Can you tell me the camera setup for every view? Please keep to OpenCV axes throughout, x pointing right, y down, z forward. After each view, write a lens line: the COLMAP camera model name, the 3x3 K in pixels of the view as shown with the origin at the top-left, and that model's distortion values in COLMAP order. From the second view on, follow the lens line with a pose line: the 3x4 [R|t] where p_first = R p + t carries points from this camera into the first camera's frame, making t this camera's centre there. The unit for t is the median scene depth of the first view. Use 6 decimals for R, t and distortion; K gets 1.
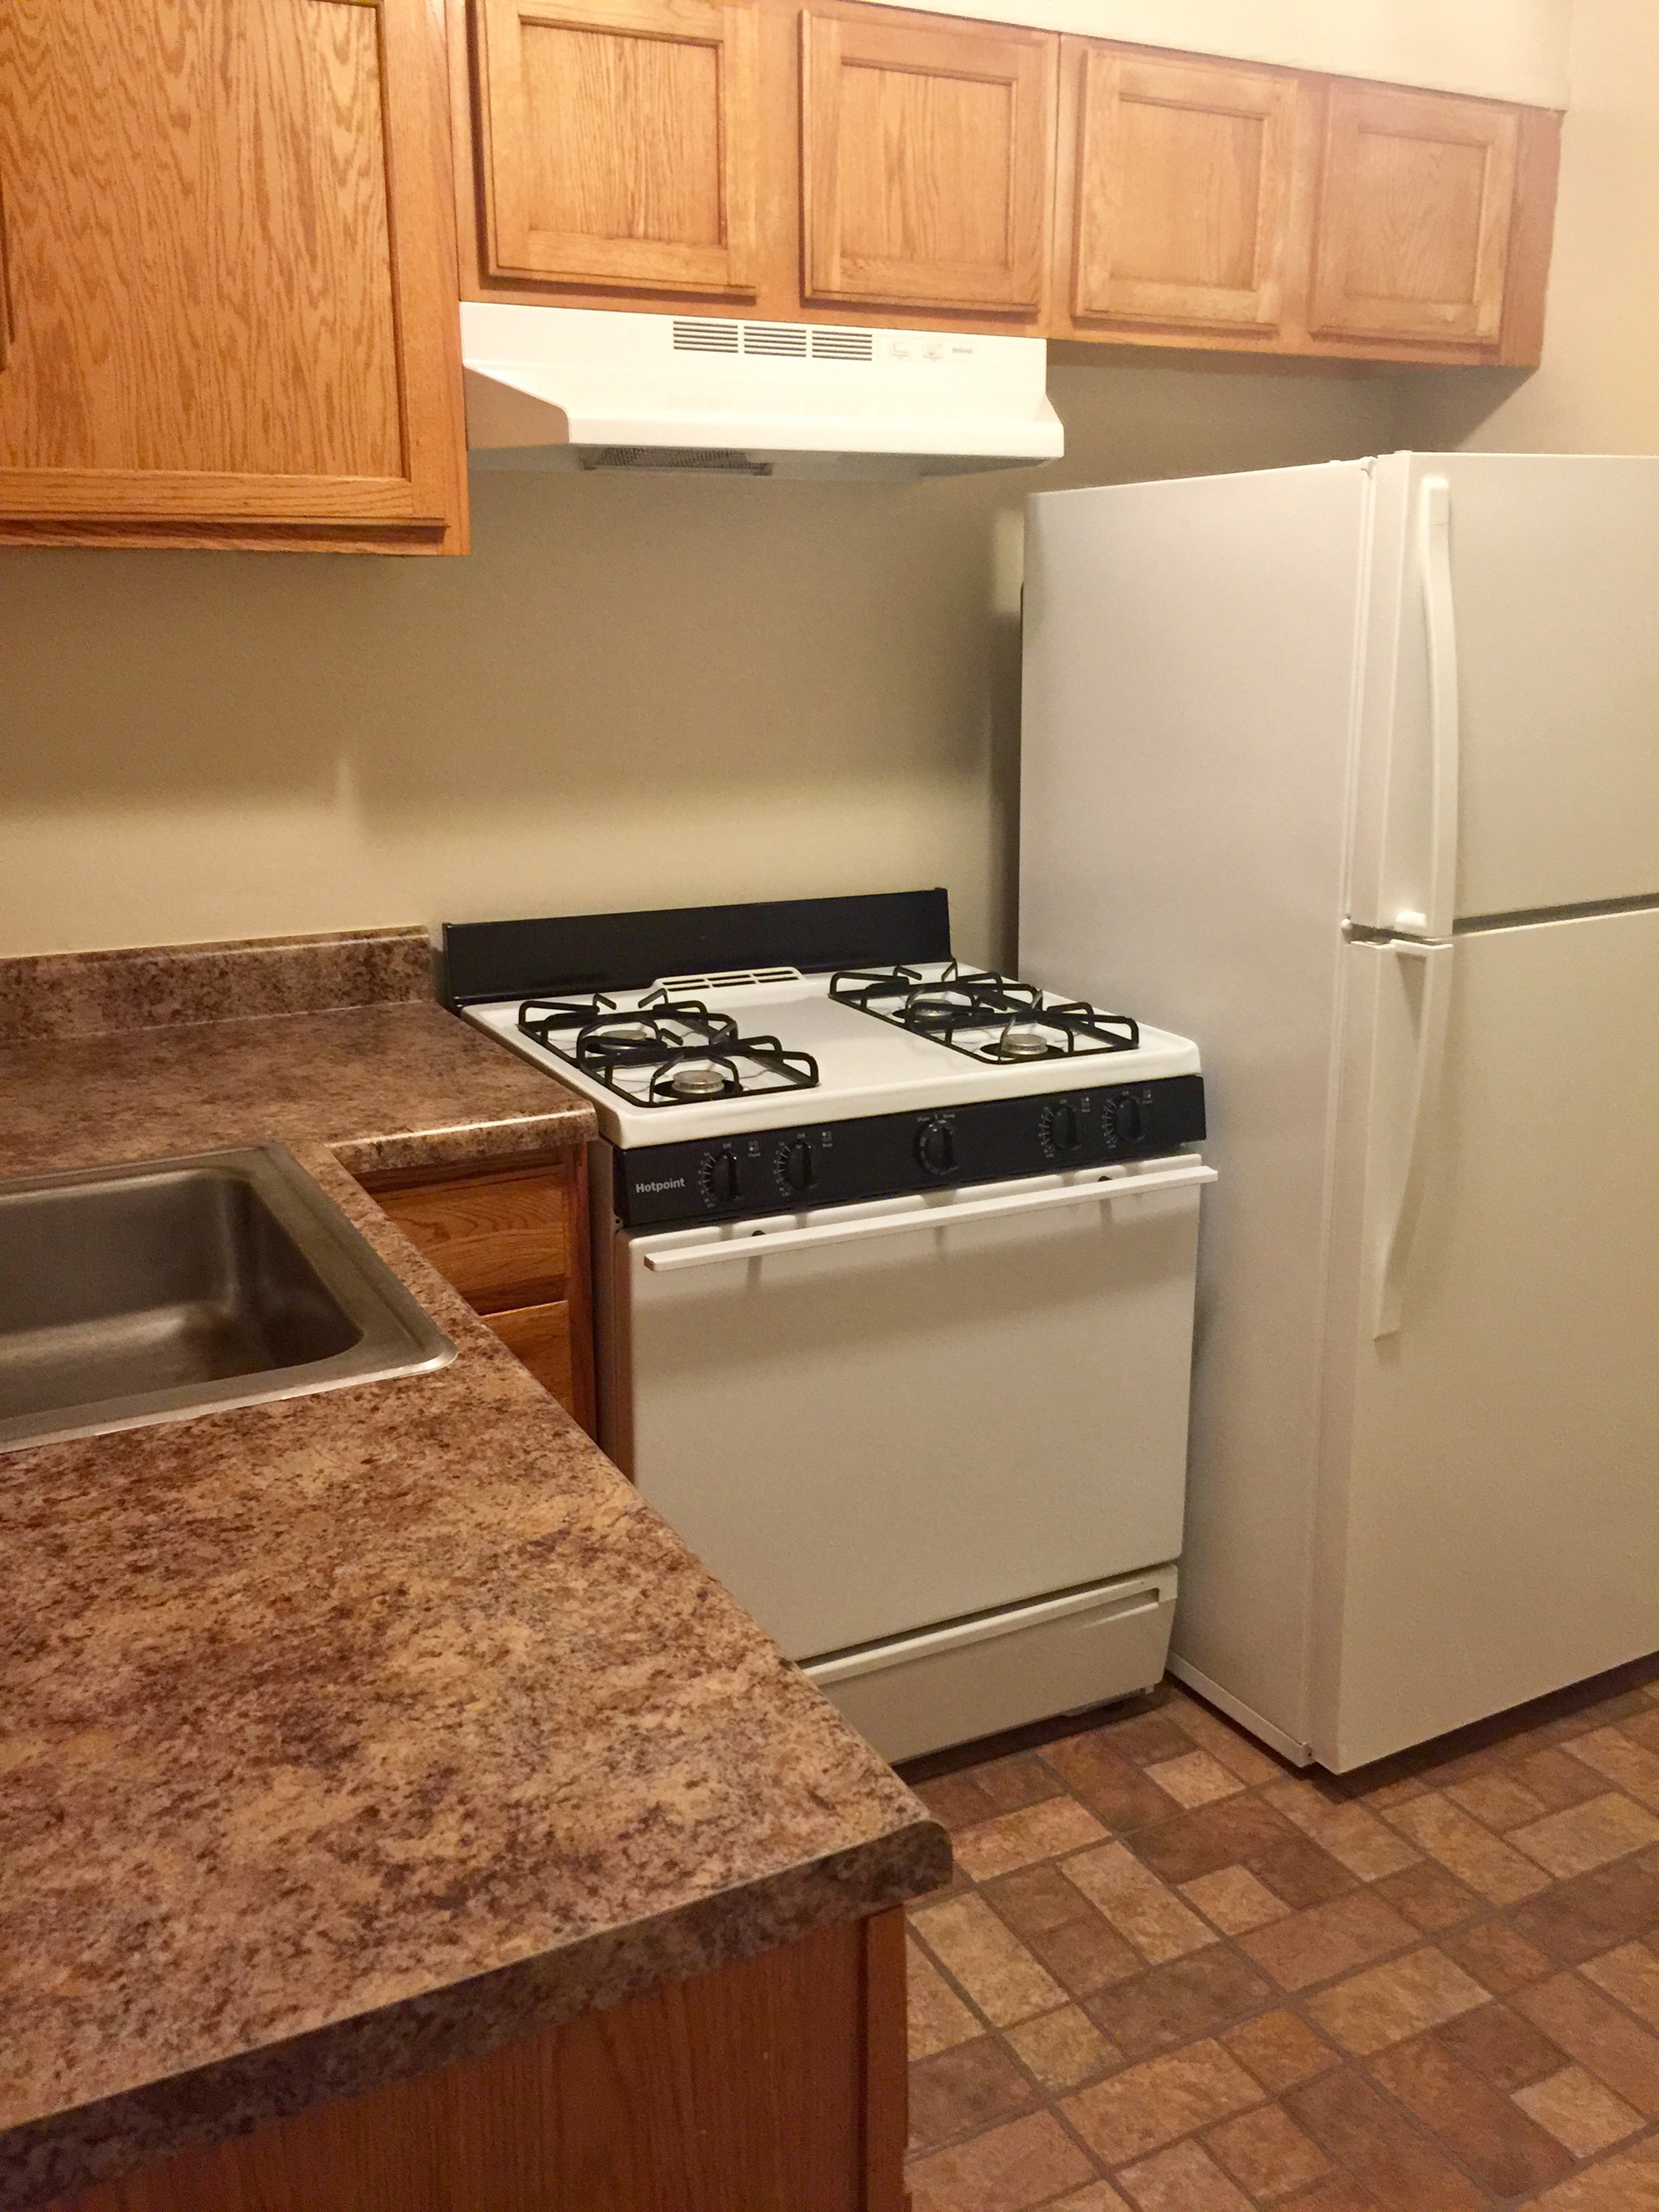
lens RADIAL K [[1908.2, 0, 836.9], [0, 1908.2, 1095.9], [0, 0, 1]] dist [0.061619, -0.094810]
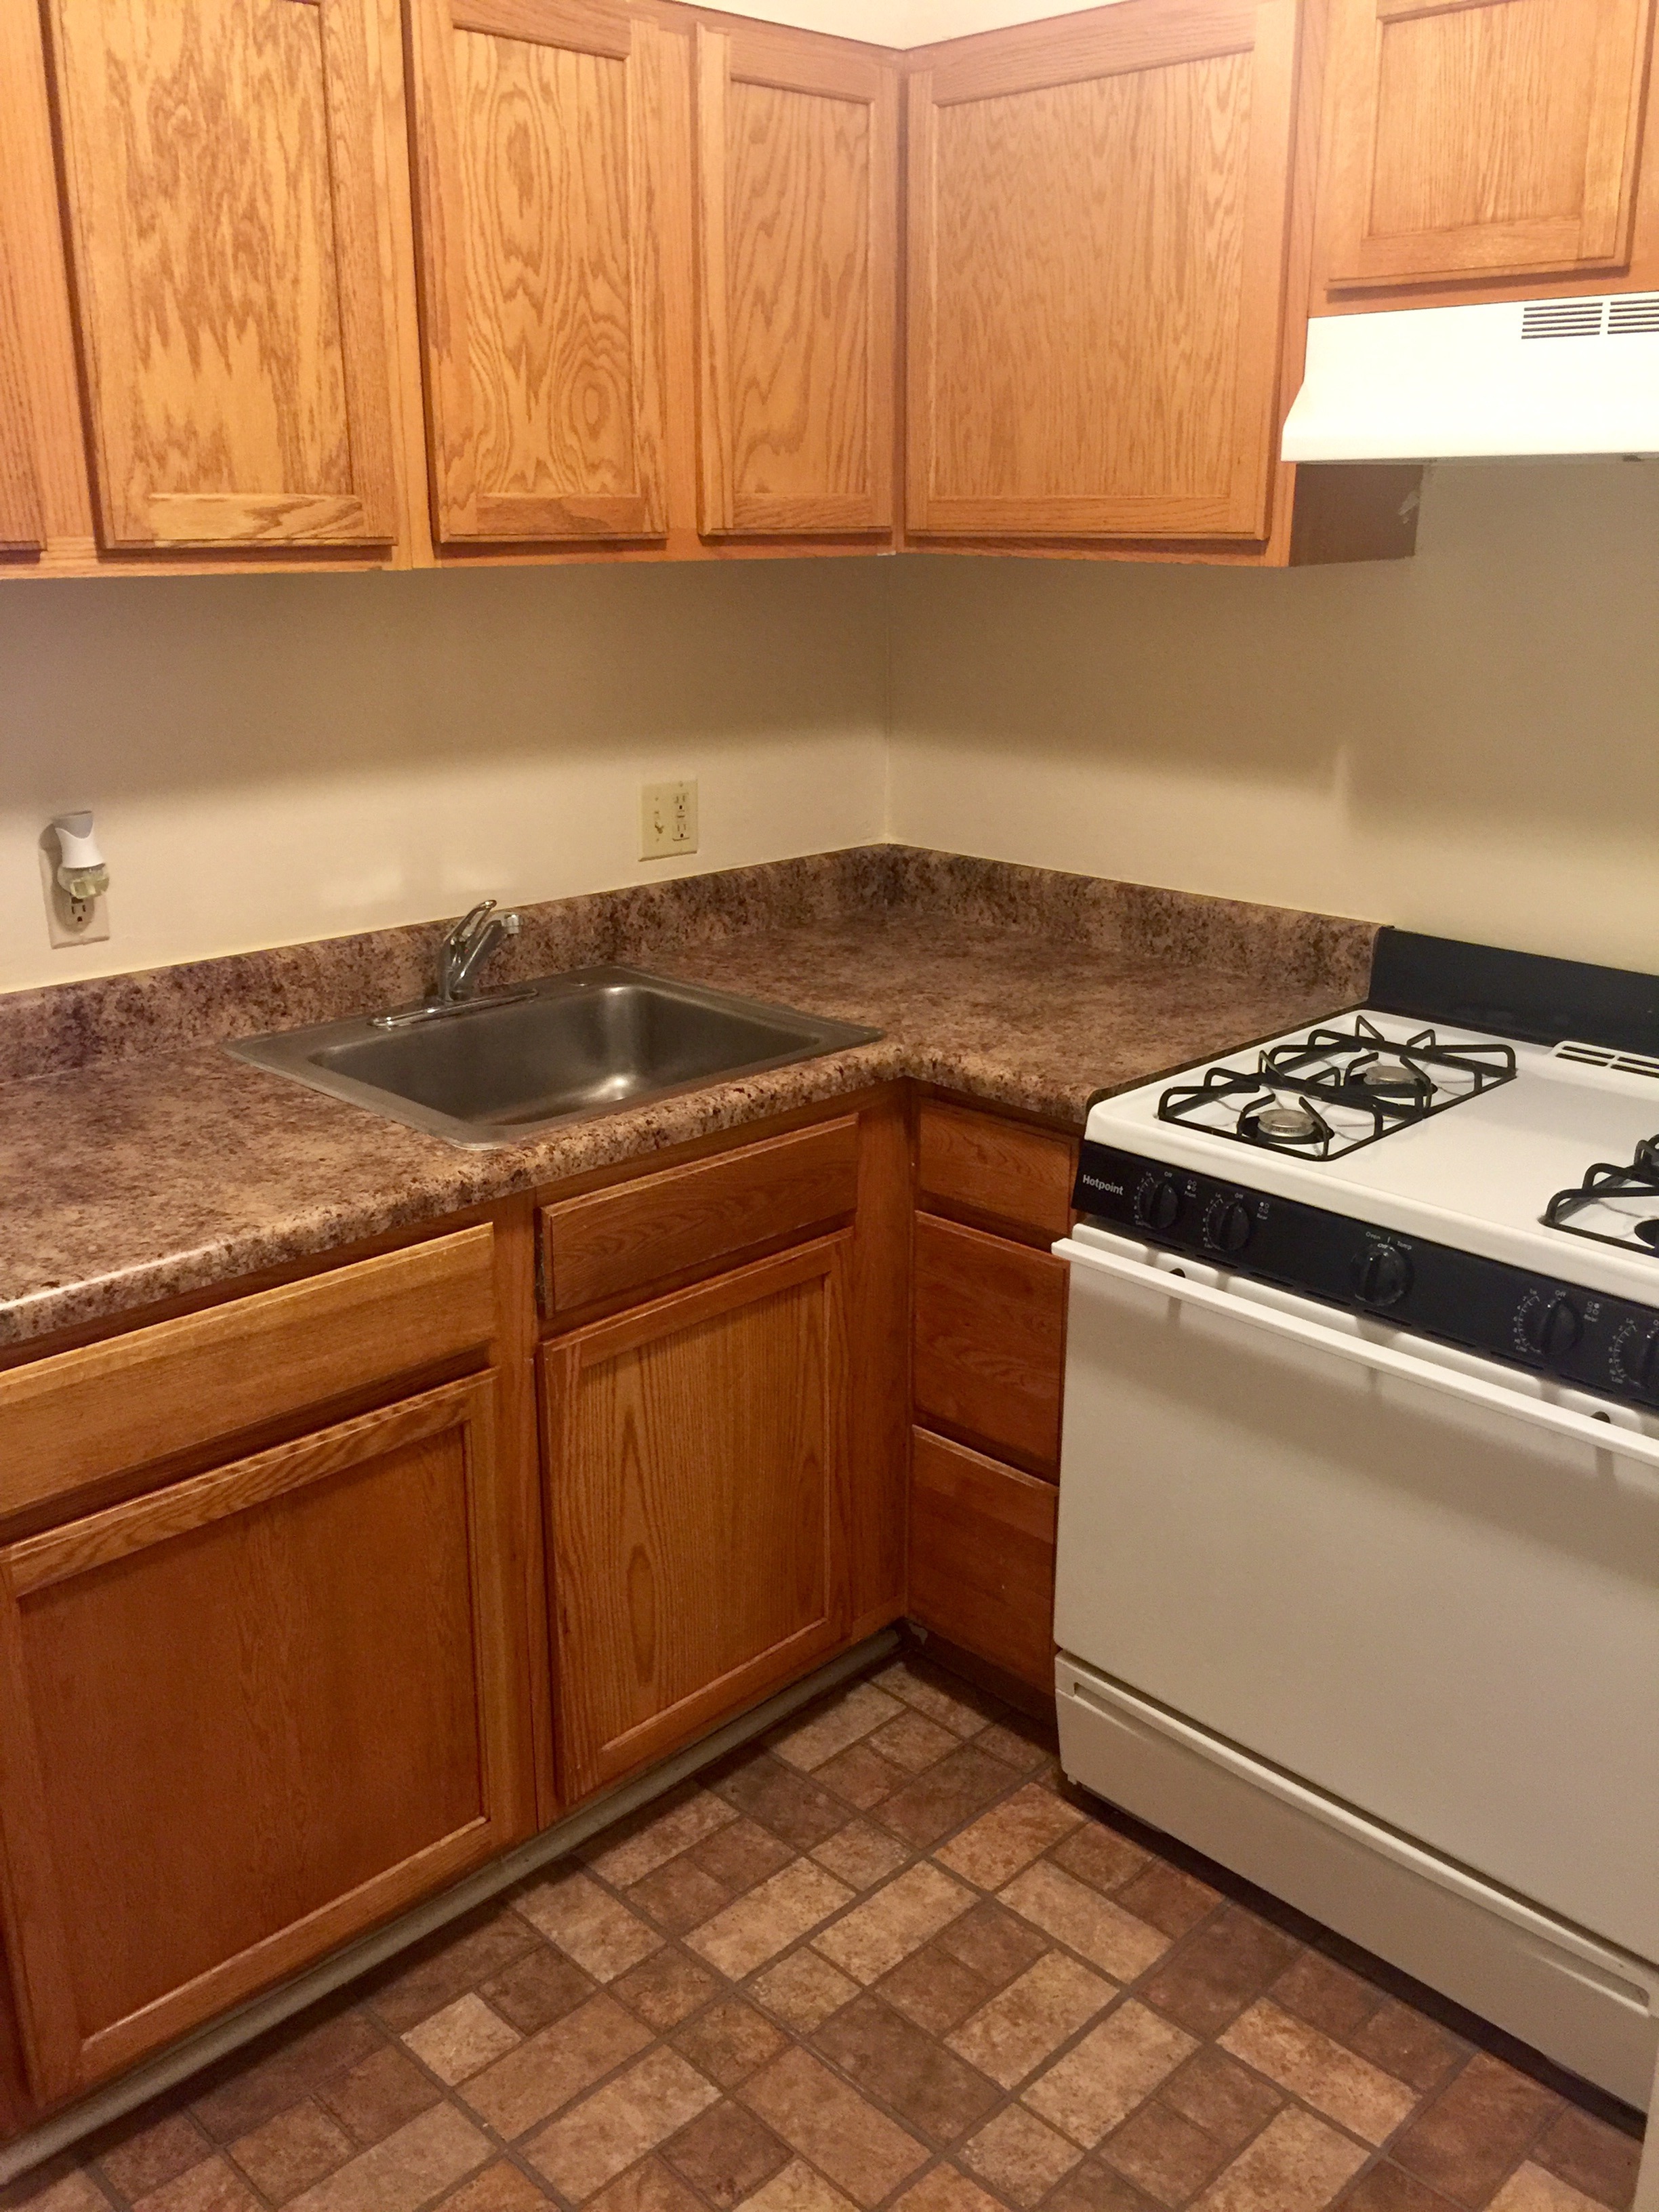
lens RADIAL K [[1908.2, 0, 832.0], [0, 1908.2, 1113.4], [0, 0, 1]] dist [0.061619, -0.094810]
pose [[0.293400, 0.296605, -0.908814, 0.804360], [-0.244225, 0.942362, 0.228709, -0.193363], [0.924268, 0.154852, 0.348927, 0.491164]]
